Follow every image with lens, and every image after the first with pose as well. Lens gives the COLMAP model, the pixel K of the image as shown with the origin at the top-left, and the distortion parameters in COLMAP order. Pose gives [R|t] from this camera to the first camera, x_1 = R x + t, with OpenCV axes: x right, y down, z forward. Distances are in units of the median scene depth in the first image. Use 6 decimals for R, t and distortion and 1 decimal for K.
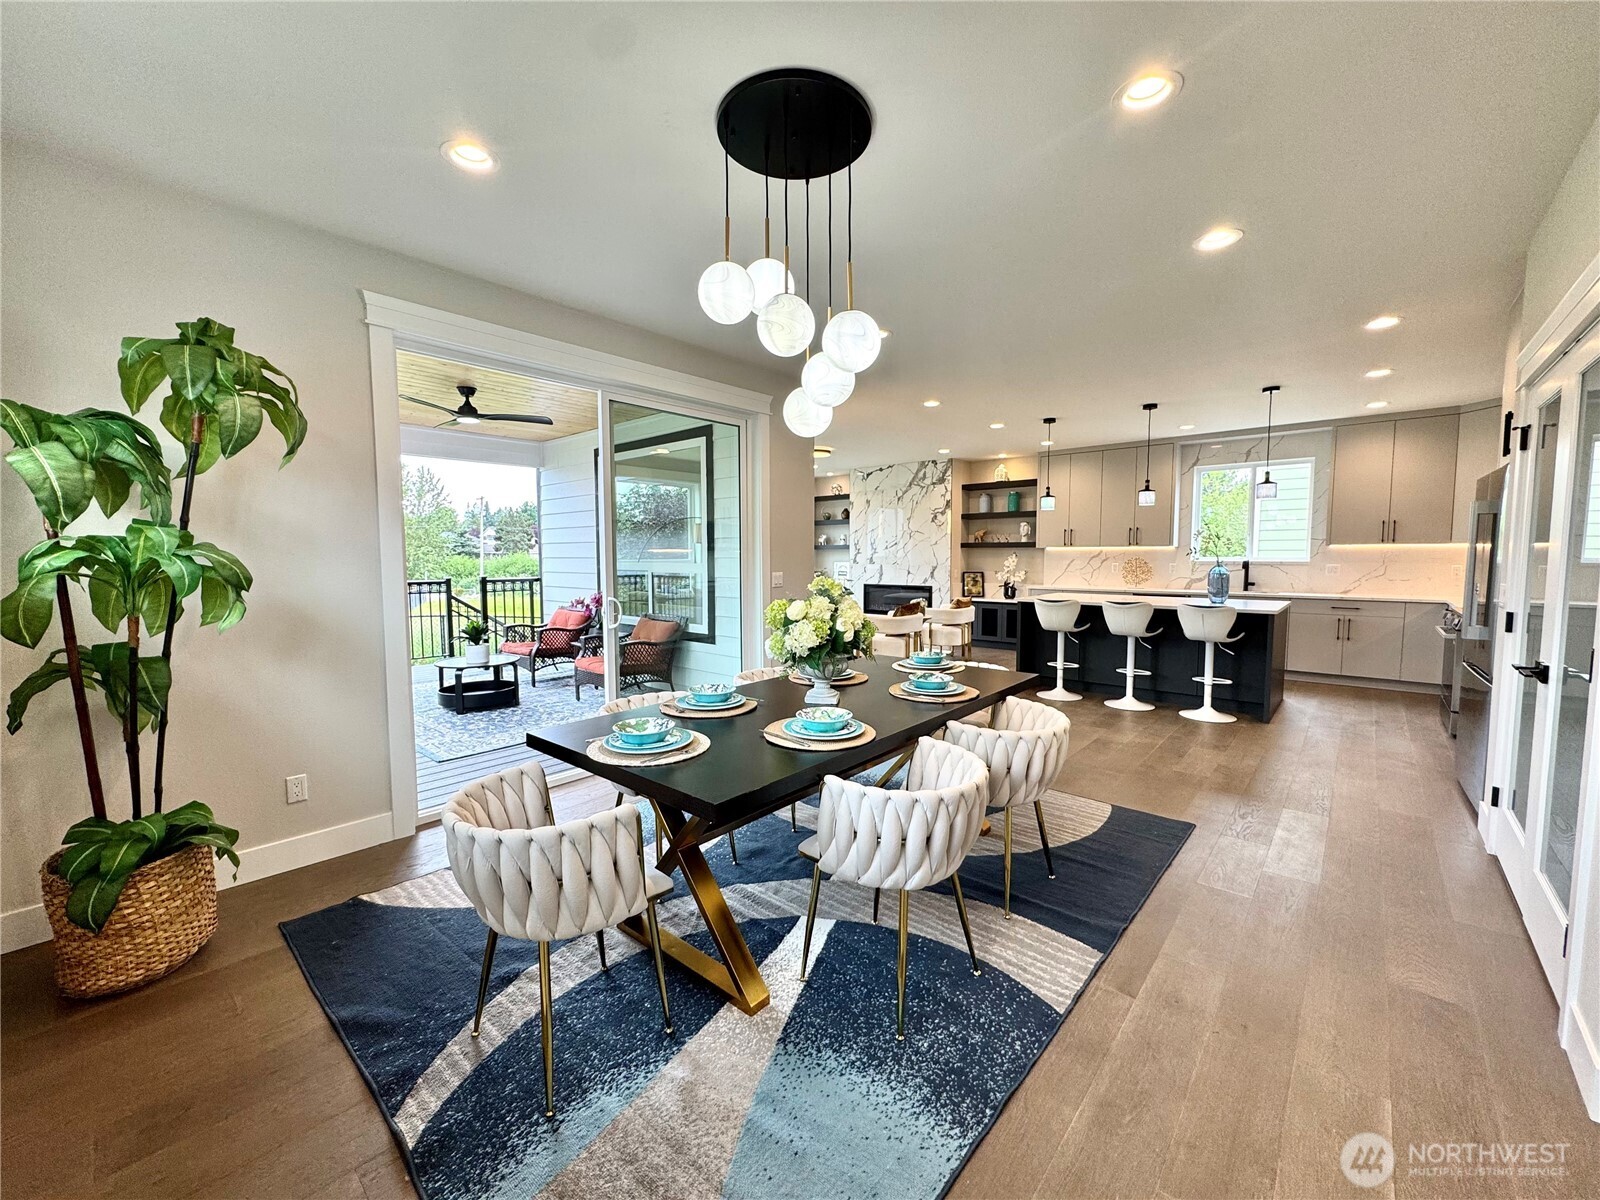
lens RADIAL K [[638.6, 0, 801.6], [0, 638.6, 598.6], [0, 0, 1]] dist [0.003540, -0.000068]
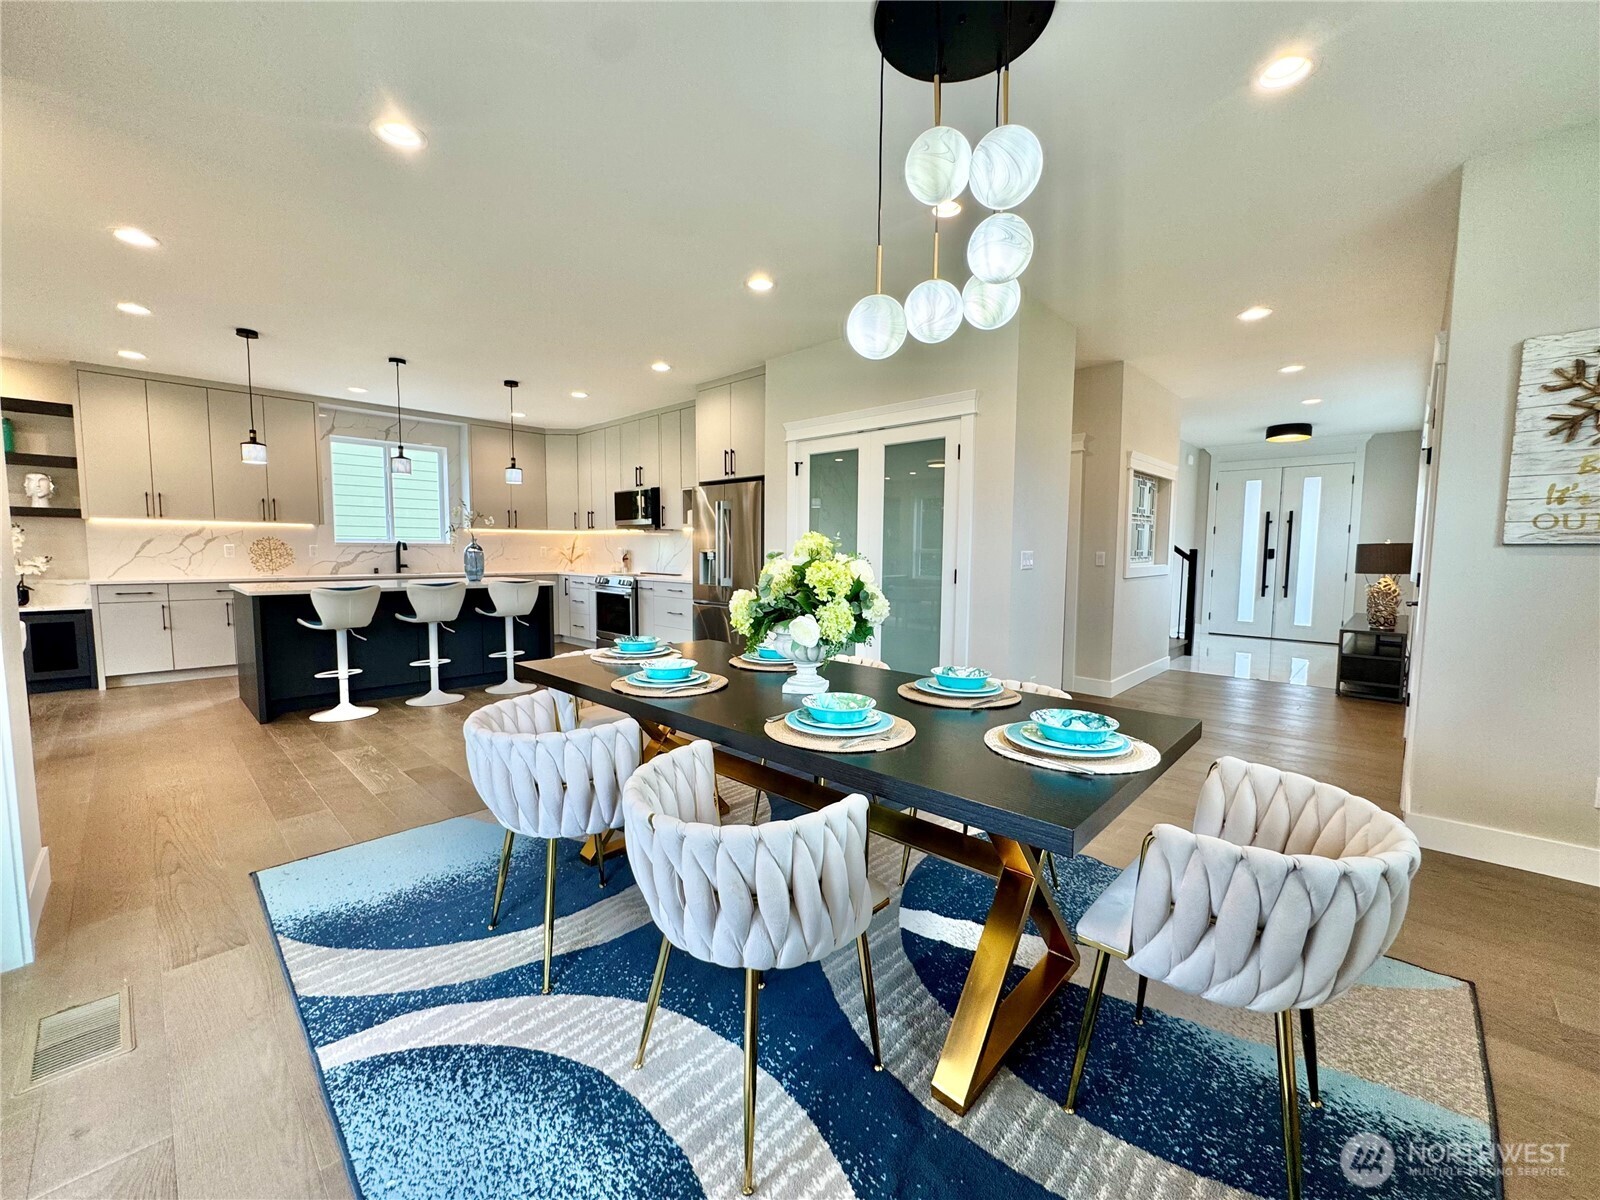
lens RADIAL K [[638.6, 0, 799.2], [0, 638.6, 602.2], [0, 0, 1]] dist [0.003540, -0.000068]
pose [[0.043141, -0.080754, 0.995800, -0.258864], [0.061993, 0.995024, 0.078005, -0.005012], [-0.997144, 0.058367, 0.047933, 0.333829]]
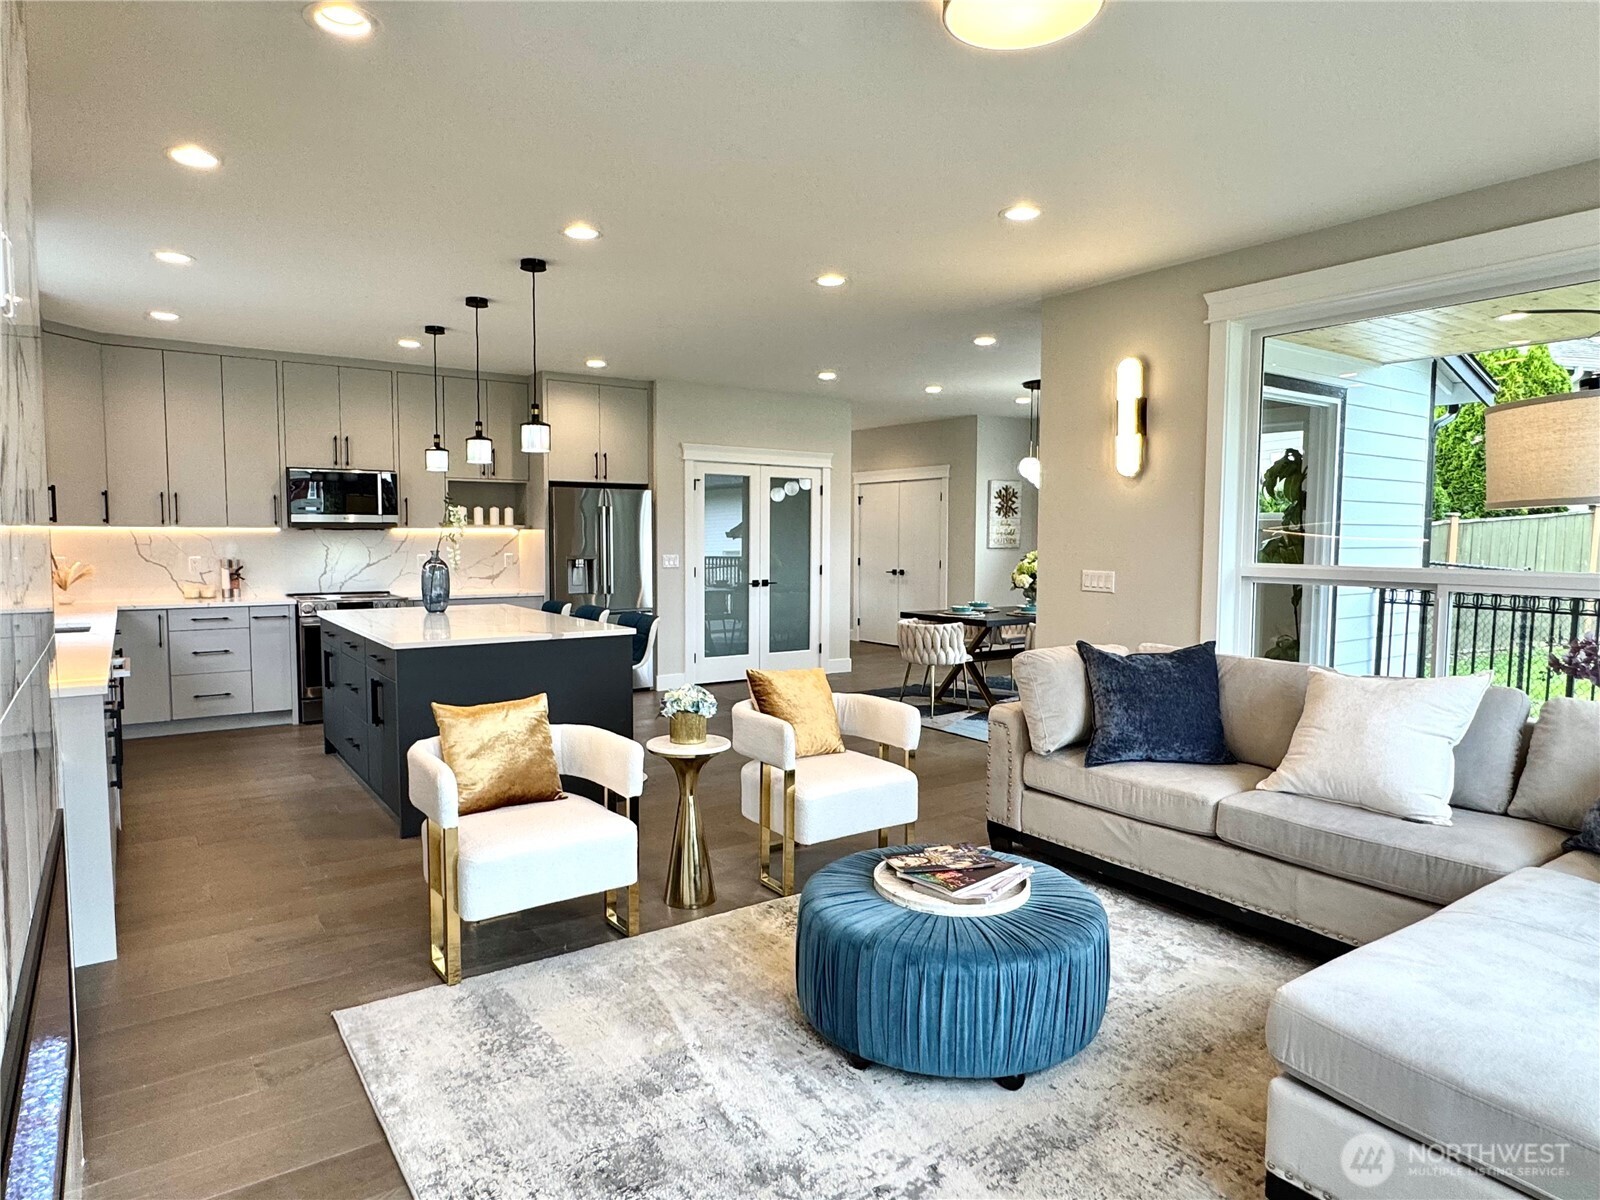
lens RADIAL K [[960.1, 0, 799.2], [0, 960.1, 601.8], [0, 0, 1]] dist [-0.006634, -0.000554]
pose [[-0.975150, -0.013338, 0.221145, 0.076827], [0.017319, 0.990542, 0.136114, -0.122543], [-0.220869, 0.136561, -0.965696, 1.650901]]
